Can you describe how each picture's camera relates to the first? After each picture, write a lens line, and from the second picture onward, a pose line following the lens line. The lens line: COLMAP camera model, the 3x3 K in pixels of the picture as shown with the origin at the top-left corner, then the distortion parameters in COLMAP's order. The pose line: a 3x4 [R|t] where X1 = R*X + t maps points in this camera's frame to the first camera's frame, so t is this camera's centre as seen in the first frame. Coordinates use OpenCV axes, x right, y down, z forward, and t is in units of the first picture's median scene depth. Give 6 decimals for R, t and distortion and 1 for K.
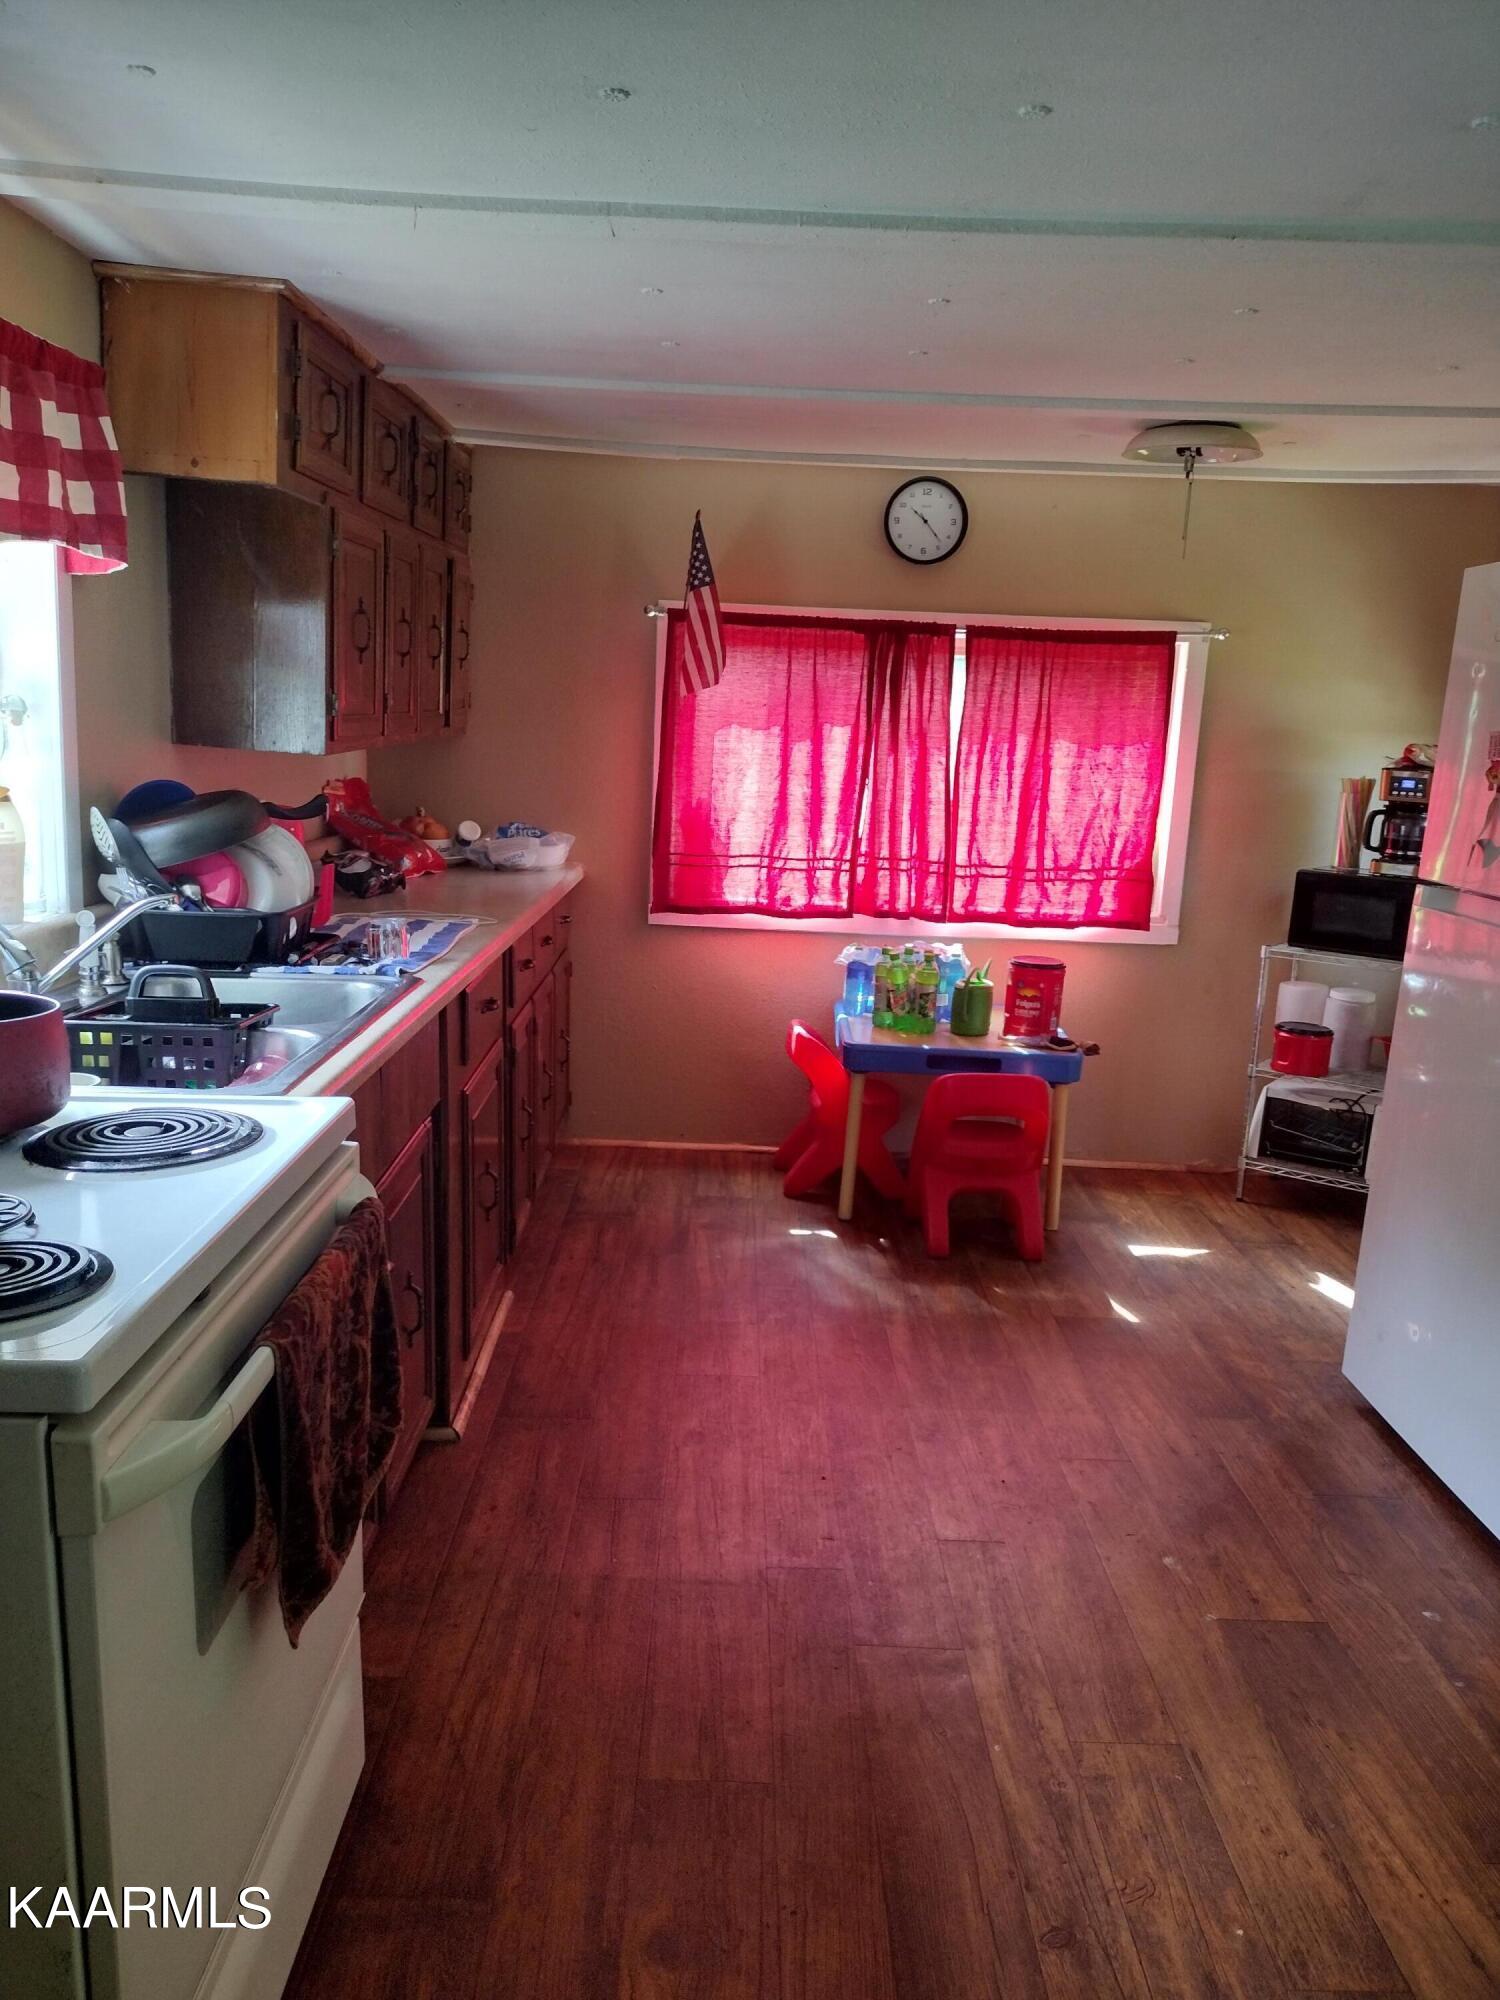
lens RADIAL K [[1567.2, 0, 750.0], [0, 1567.2, 1000.0], [0, 0, 1]] dist [0.096421, 0.000122]
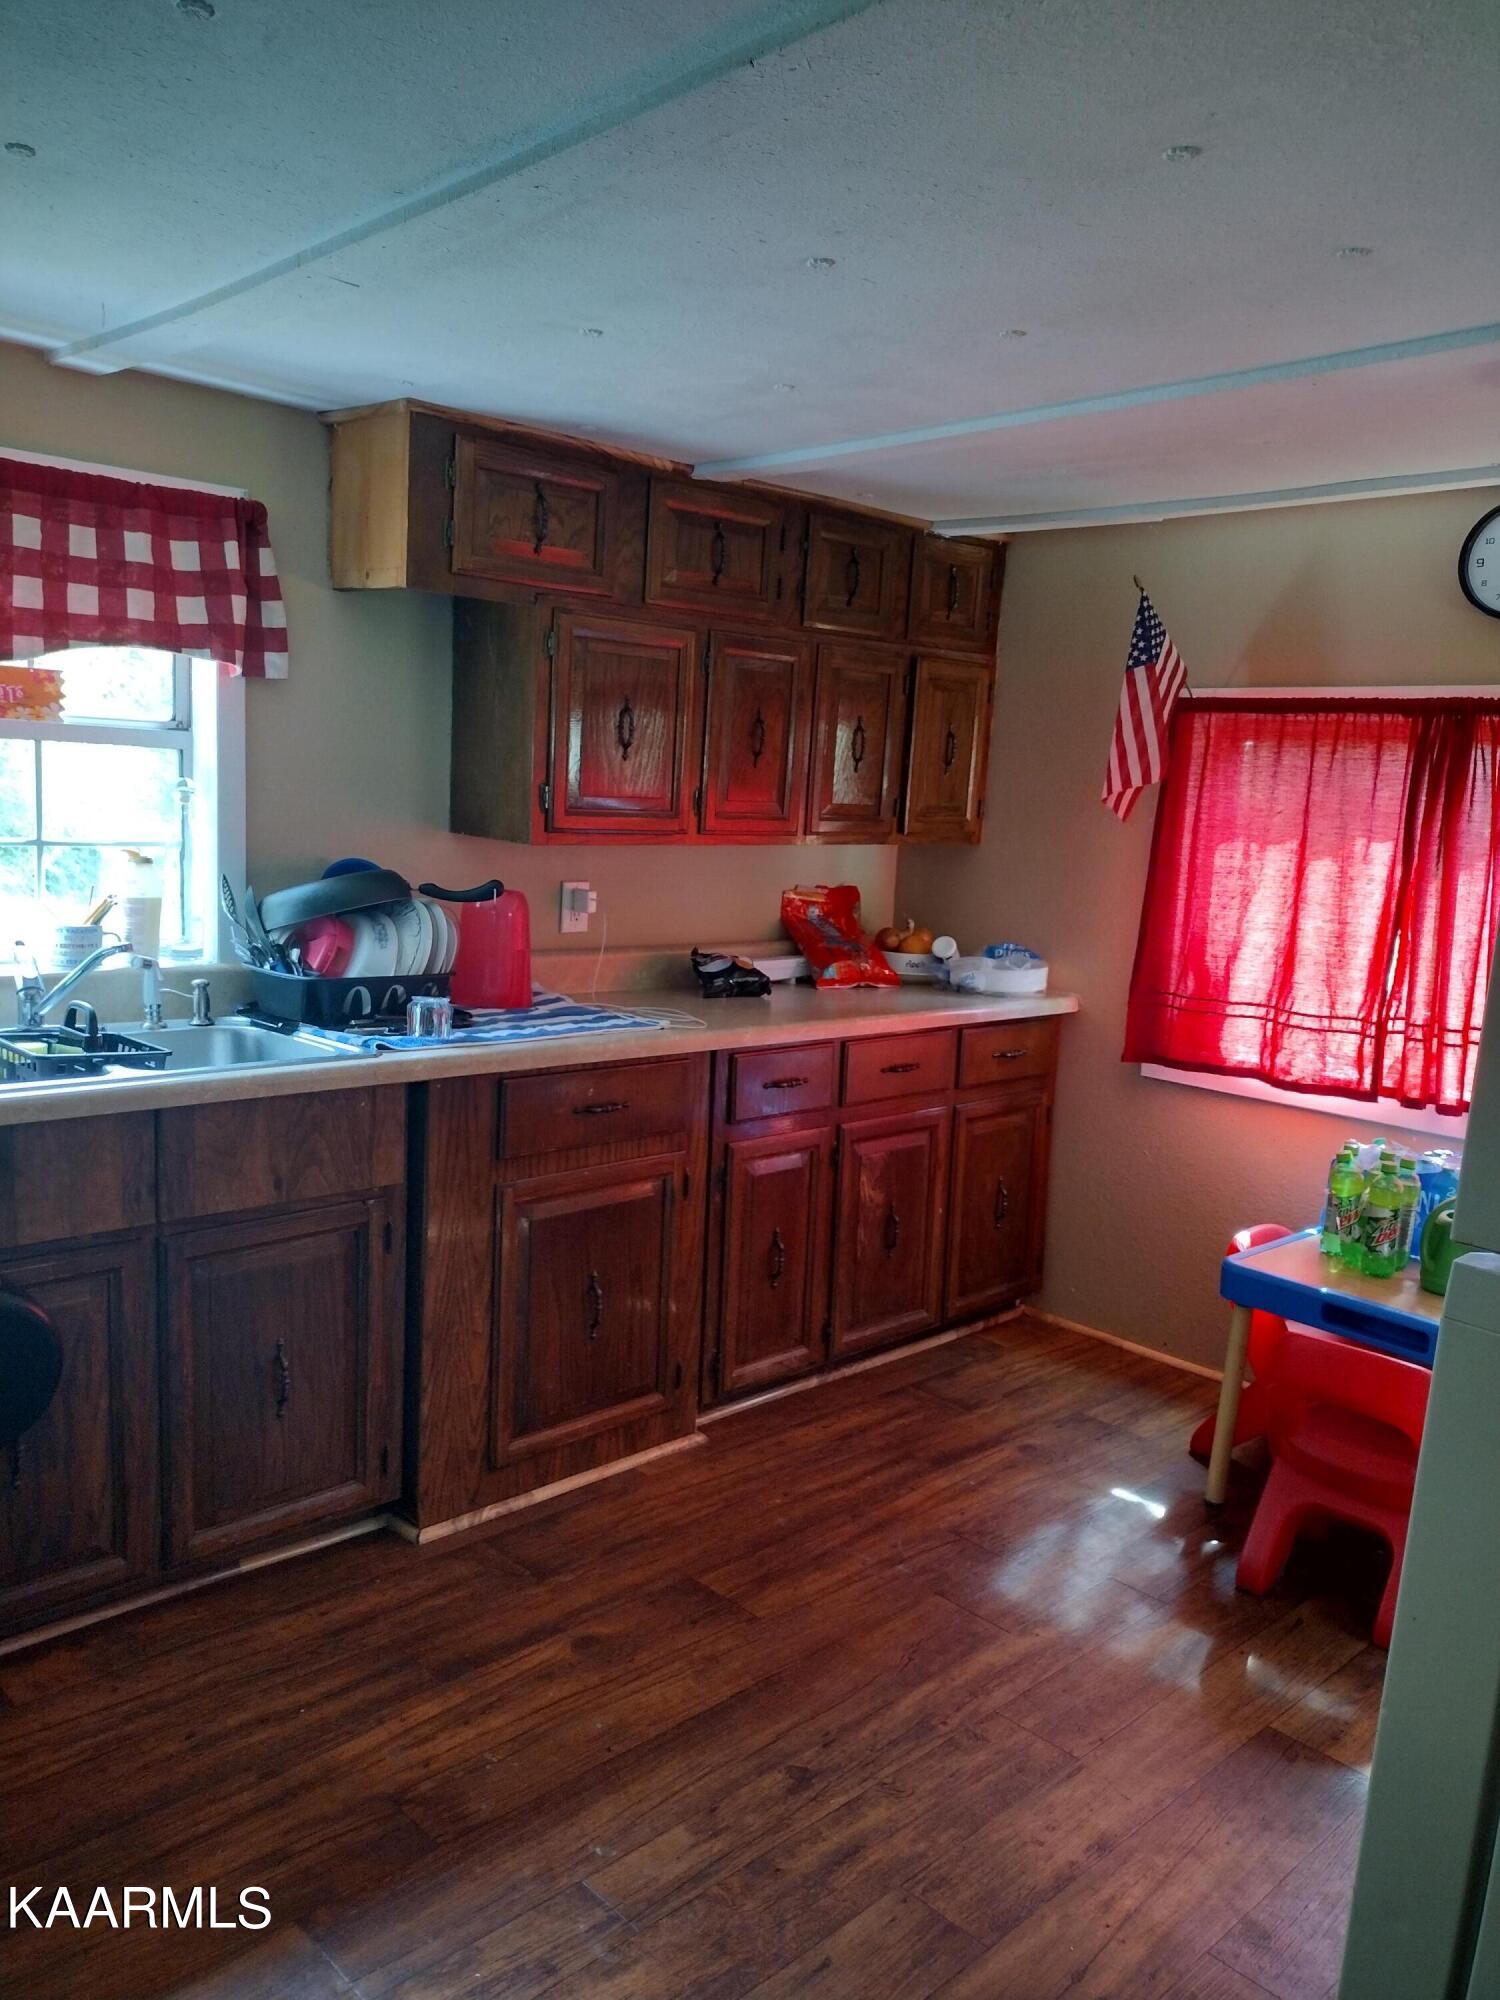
lens RADIAL K [[1567.2, 0, 750.0], [0, 1567.2, 1000.0], [0, 0, 1]] dist [0.096421, 0.000122]
pose [[0.694430, 0.091875, -0.713671, 0.392405], [-0.155571, 0.987527, -0.024248, -0.036522], [0.702541, 0.127865, 0.700062, 0.276886]]
